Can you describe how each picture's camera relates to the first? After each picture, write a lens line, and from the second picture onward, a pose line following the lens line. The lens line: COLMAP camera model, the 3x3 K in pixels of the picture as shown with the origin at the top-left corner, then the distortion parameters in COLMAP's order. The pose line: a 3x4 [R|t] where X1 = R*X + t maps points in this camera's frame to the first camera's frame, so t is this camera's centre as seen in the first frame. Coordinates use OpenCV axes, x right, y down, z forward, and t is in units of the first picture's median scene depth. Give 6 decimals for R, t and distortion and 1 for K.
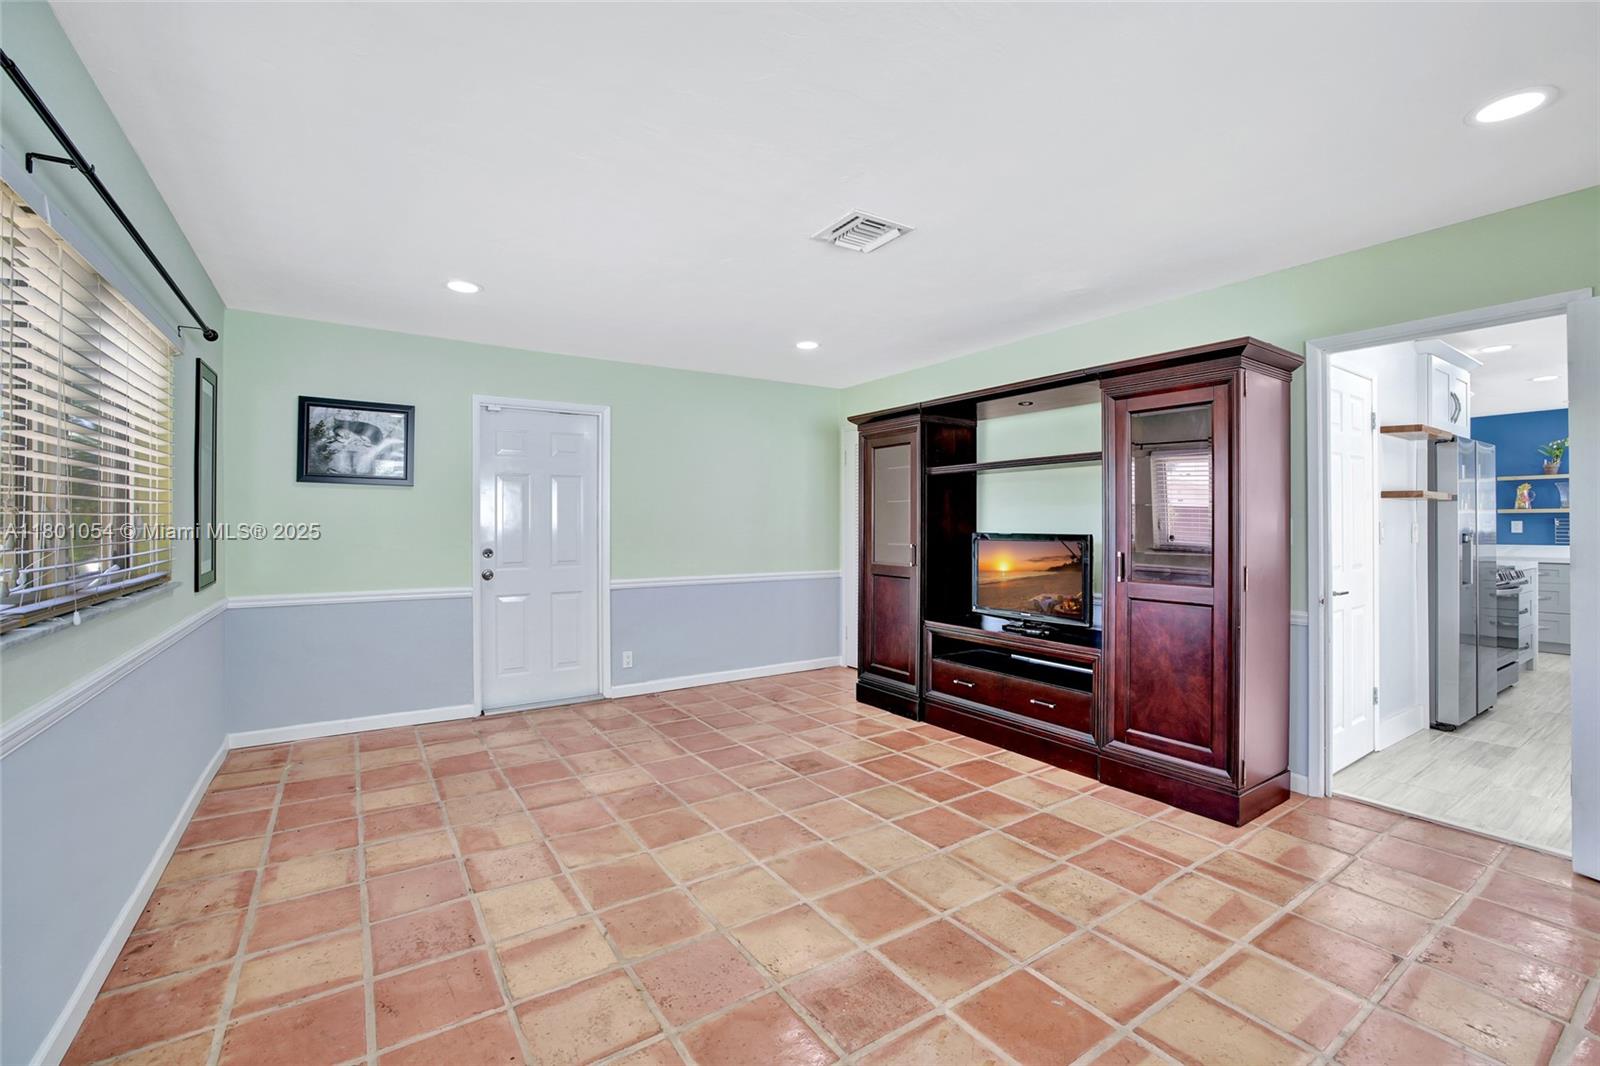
lens RADIAL K [[673.1, 0, 802.7], [0, 673.1, 523.5], [0, 0, 1]] dist [0.002174, 0.000134]
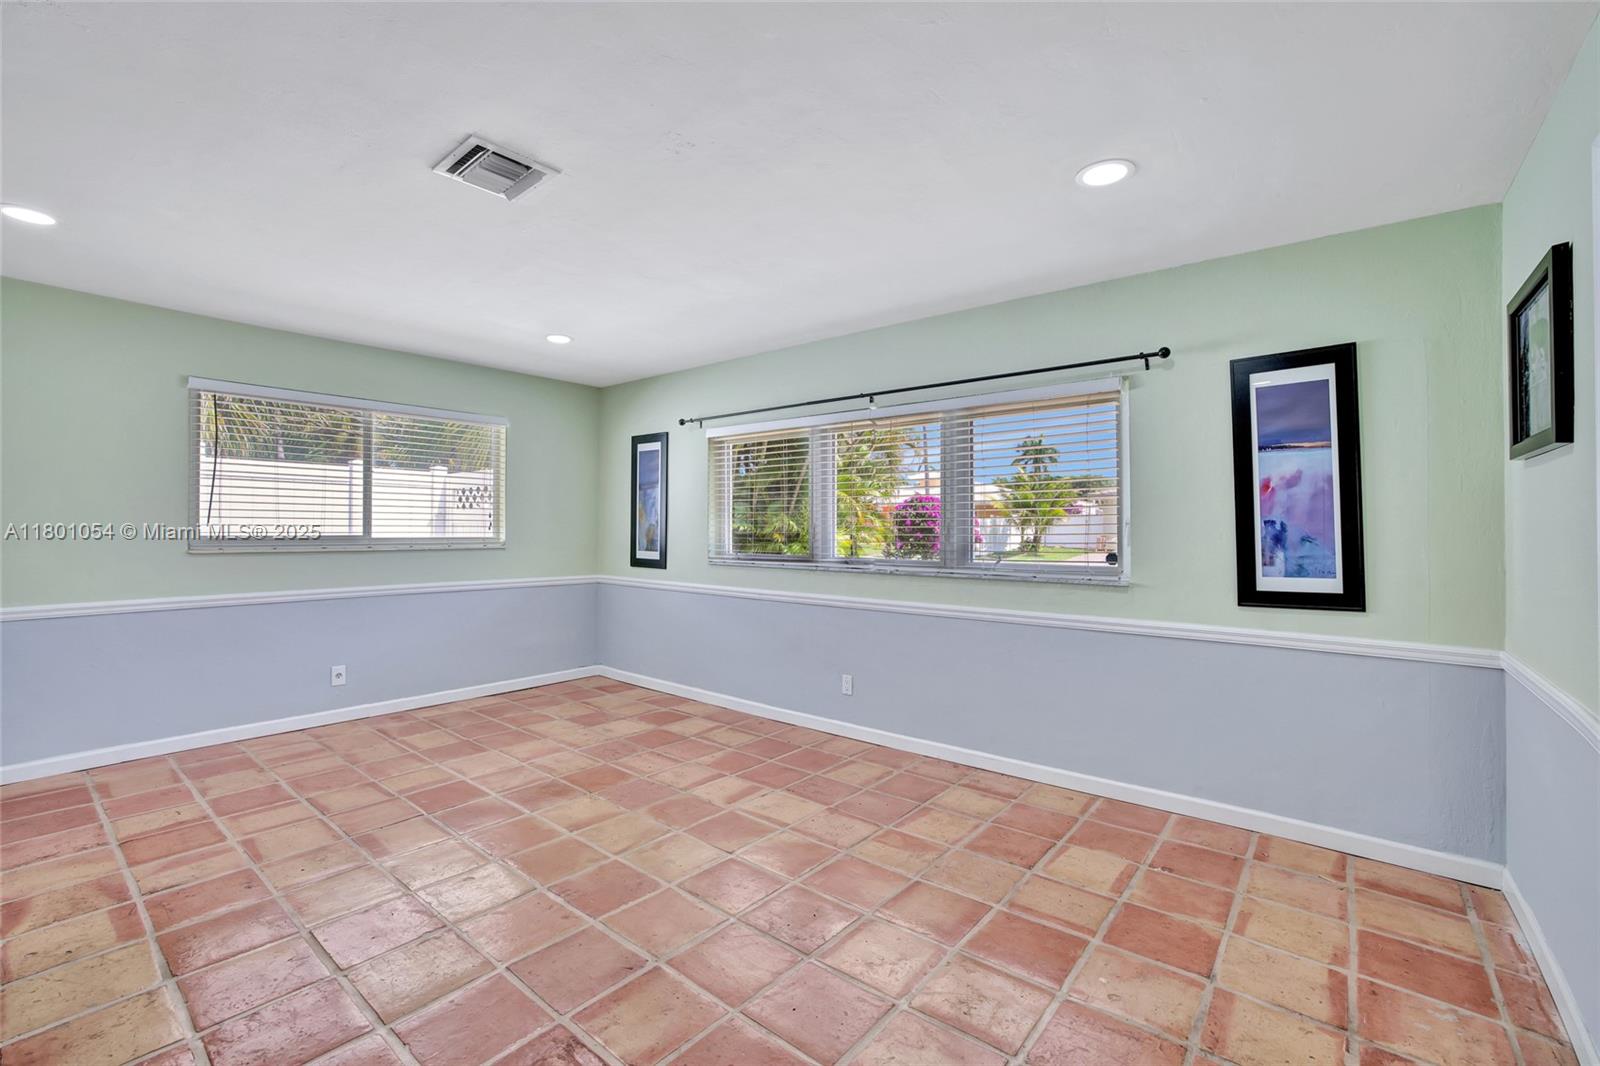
lens RADIAL K [[673.1, 0, 800.0], [0, 673.1, 534.8], [0, 0, 1]] dist [0.002174, 0.000134]
pose [[-0.955186, -0.003373, -0.295986, -0.028295], [-0.004028, 0.999991, 0.001601, 0.000736], [0.295978, 0.002722, -0.955191, 2.171648]]
